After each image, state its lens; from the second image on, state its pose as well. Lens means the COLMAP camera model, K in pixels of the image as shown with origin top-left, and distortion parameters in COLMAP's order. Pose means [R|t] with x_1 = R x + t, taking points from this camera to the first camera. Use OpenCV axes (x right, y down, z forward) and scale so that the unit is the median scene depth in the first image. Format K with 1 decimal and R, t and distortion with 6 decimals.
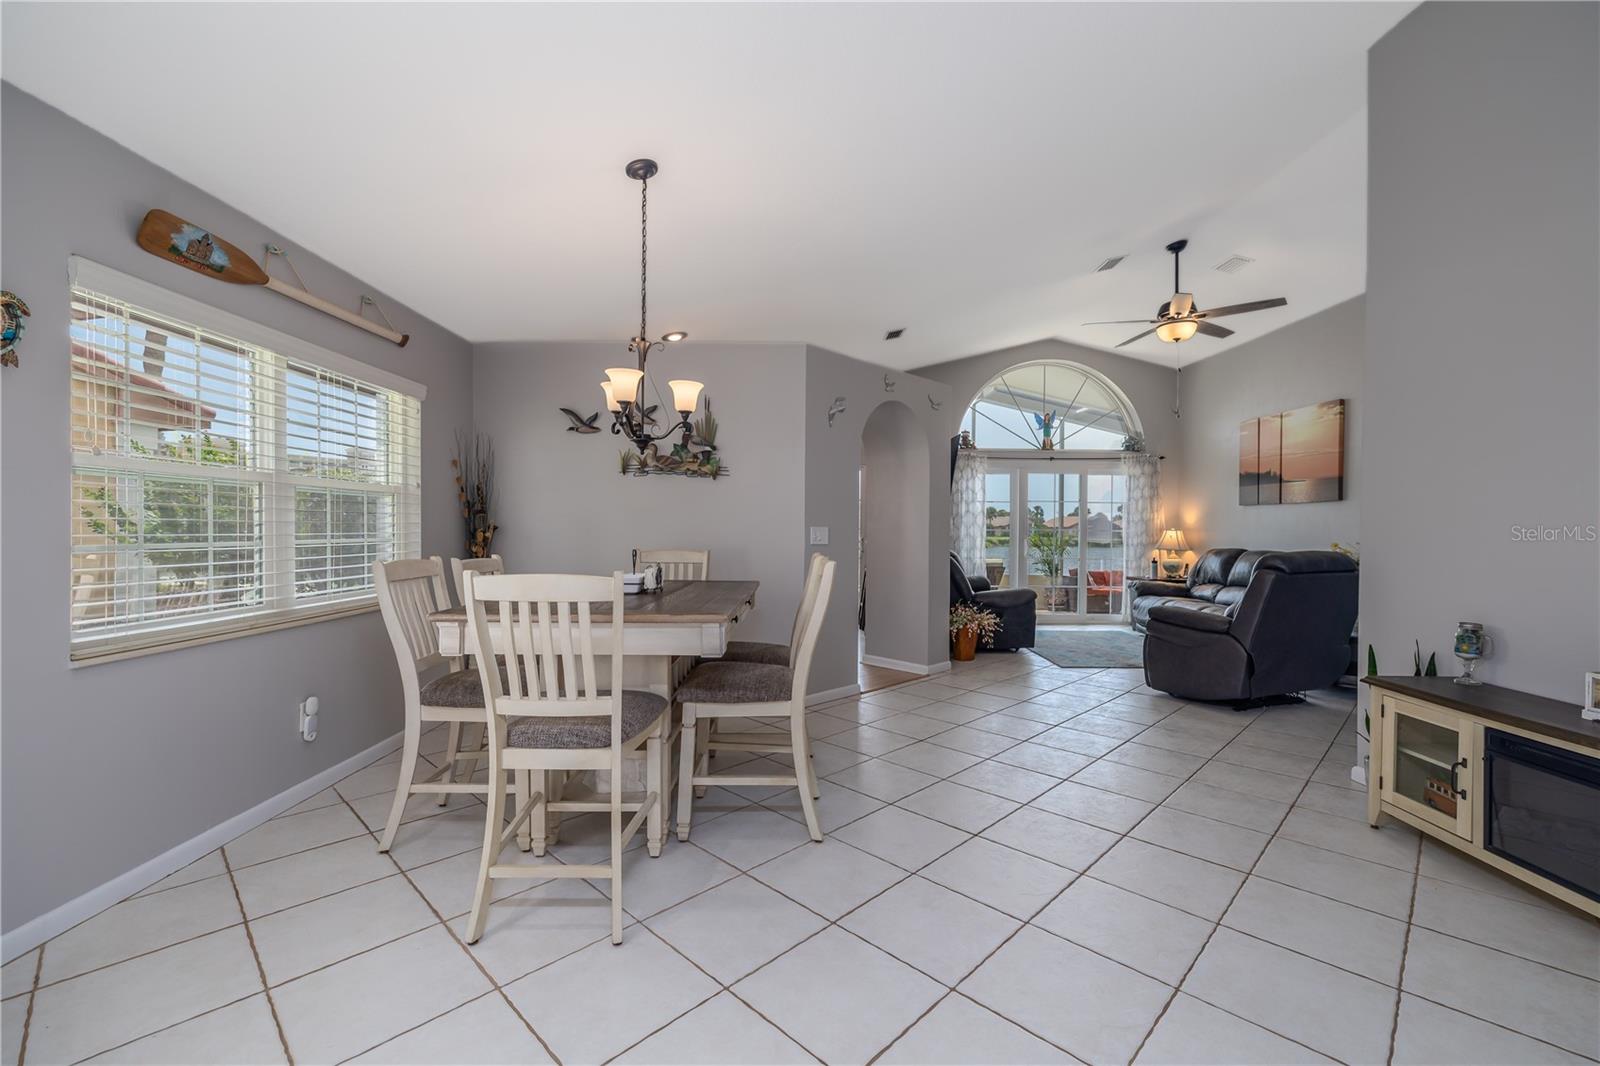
lens RADIAL K [[676.8, 0, 807.9], [0, 676.8, 524.0], [0, 0, 1]] dist [-0.001764, -0.000069]
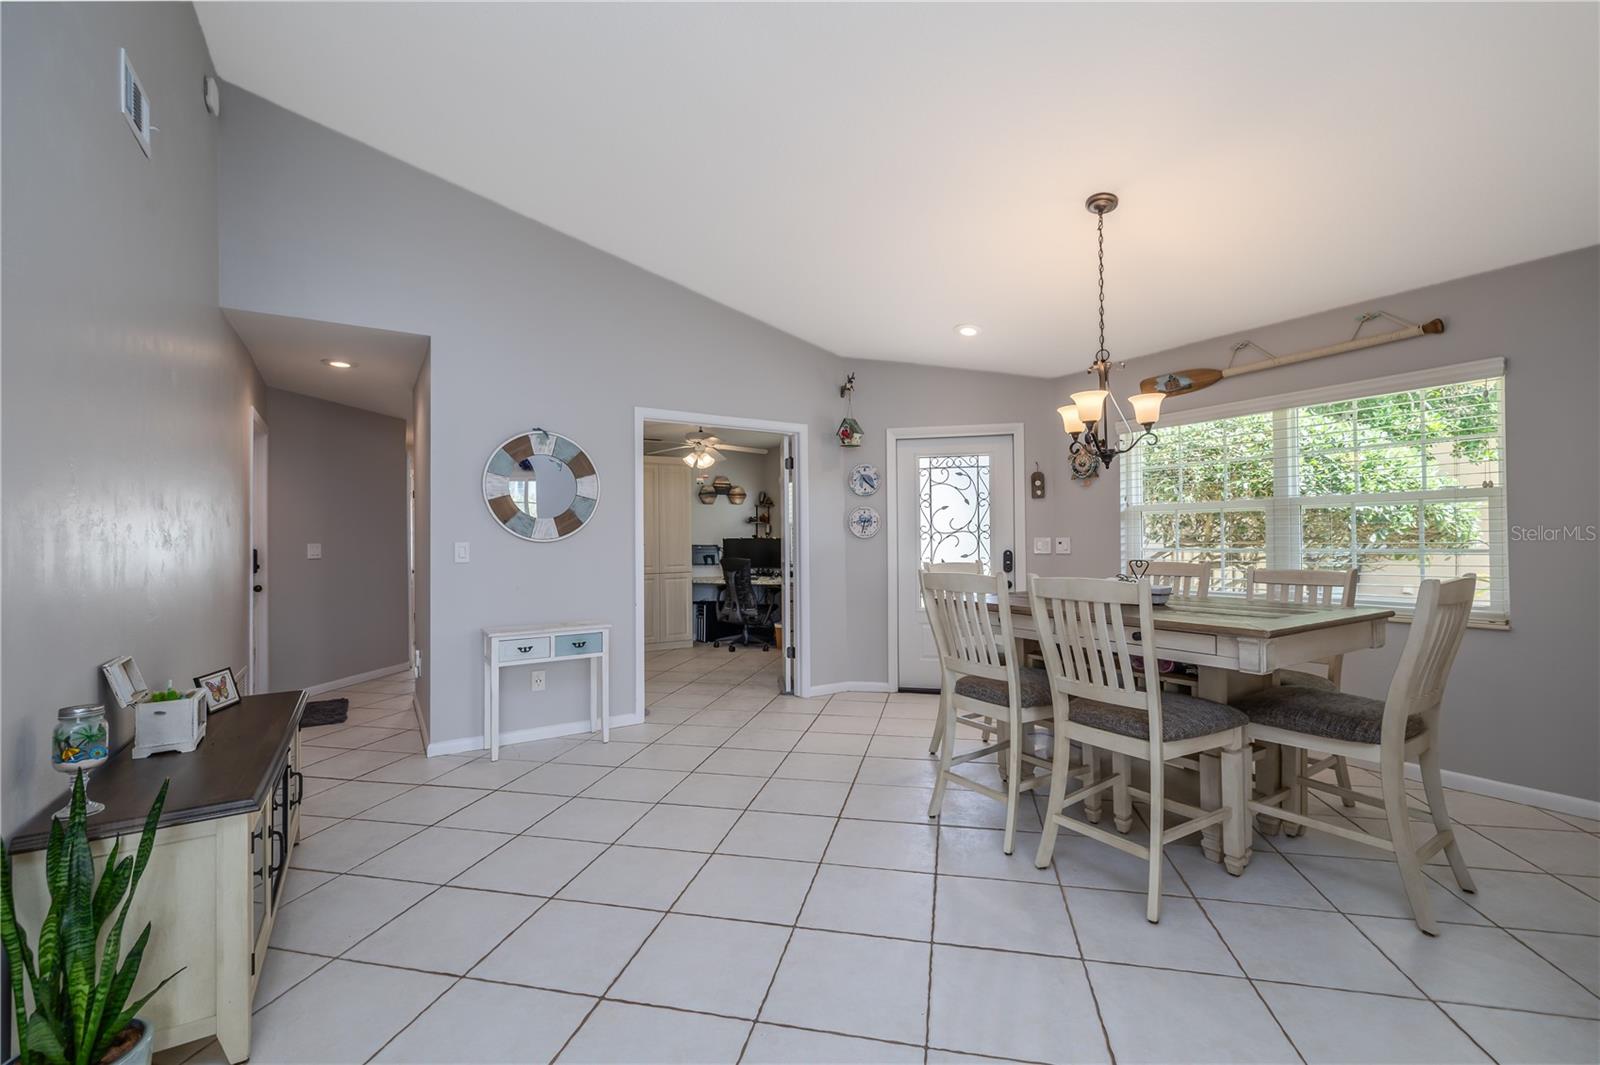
lens RADIAL K [[659.9, 0, 834.4], [0, 659.9, 532.4], [0, 0, 1]] dist [0.000871, 0.000058]
pose [[-0.822449, -0.007479, -0.568790, 0.275164], [0.006307, 0.999732, -0.022265, 0.005301], [0.568804, -0.021899, -0.822182, 0.646598]]
